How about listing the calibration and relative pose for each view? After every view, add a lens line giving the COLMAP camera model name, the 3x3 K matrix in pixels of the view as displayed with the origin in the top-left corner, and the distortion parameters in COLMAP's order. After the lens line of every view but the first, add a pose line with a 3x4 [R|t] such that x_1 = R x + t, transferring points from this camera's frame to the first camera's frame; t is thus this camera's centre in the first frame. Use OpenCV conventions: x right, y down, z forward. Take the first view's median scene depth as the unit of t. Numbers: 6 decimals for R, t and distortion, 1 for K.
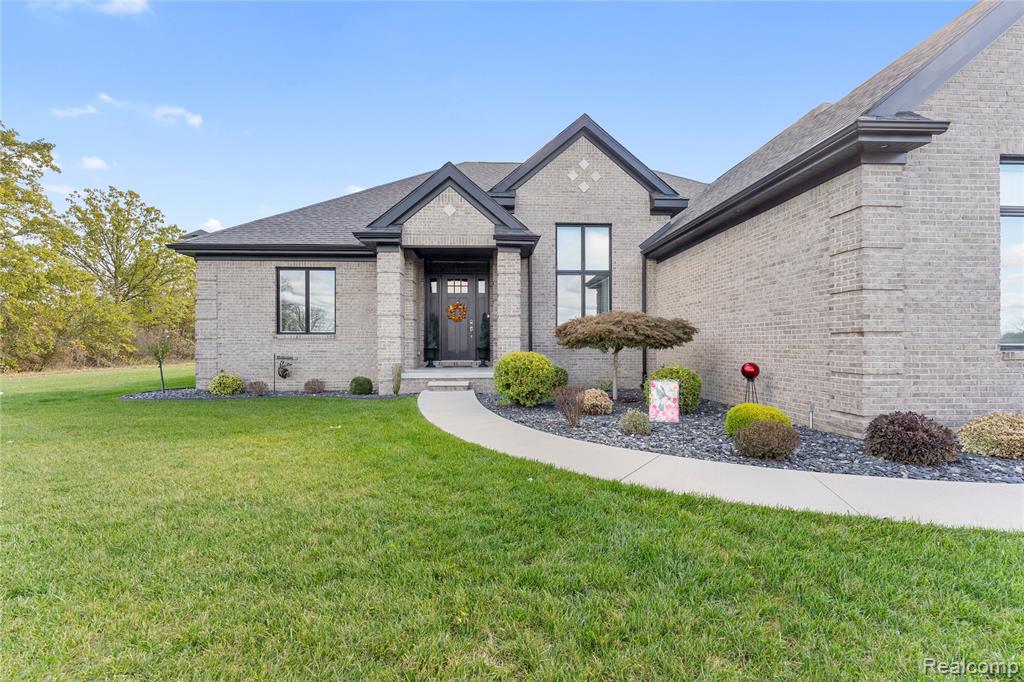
lens RADIAL K [[437.7, 0, 510.9], [0, 437.7, 342.7], [0, 0, 1]] dist [0.001306, 0.000612]
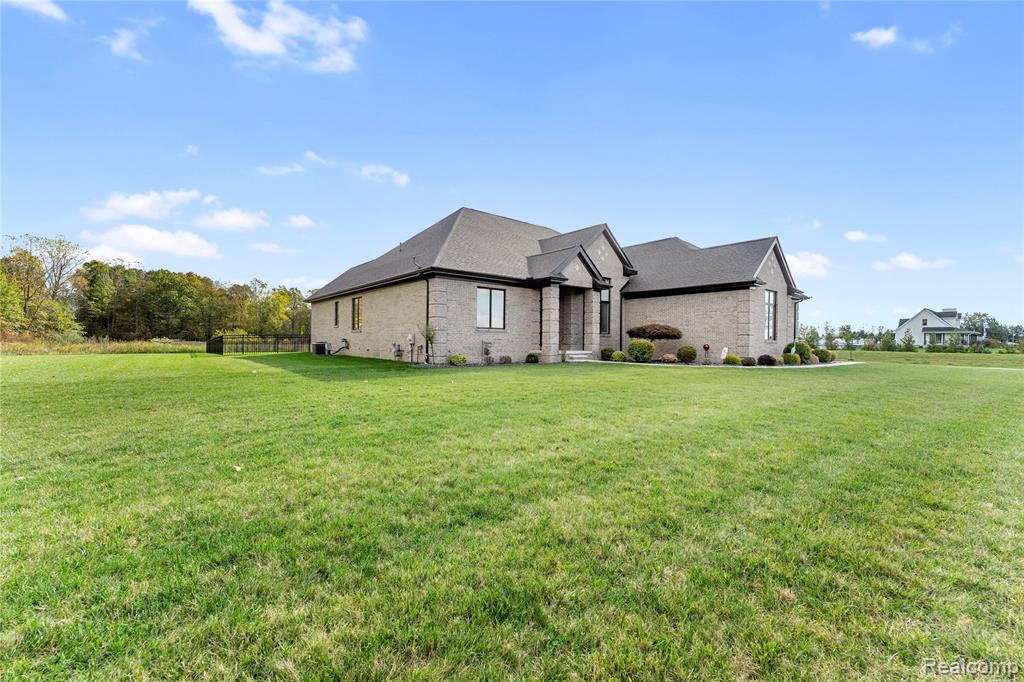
lens RADIAL K [[437.7, 0, 510.2], [0, 437.7, 340.0], [0, 0, 1]] dist [0.001306, 0.000612]
pose [[0.806037, 0.016423, 0.591637, -1.320396], [-0.012285, 0.999864, -0.011017, 0.037963], [-0.591737, 0.001611, 0.806129, -0.342840]]
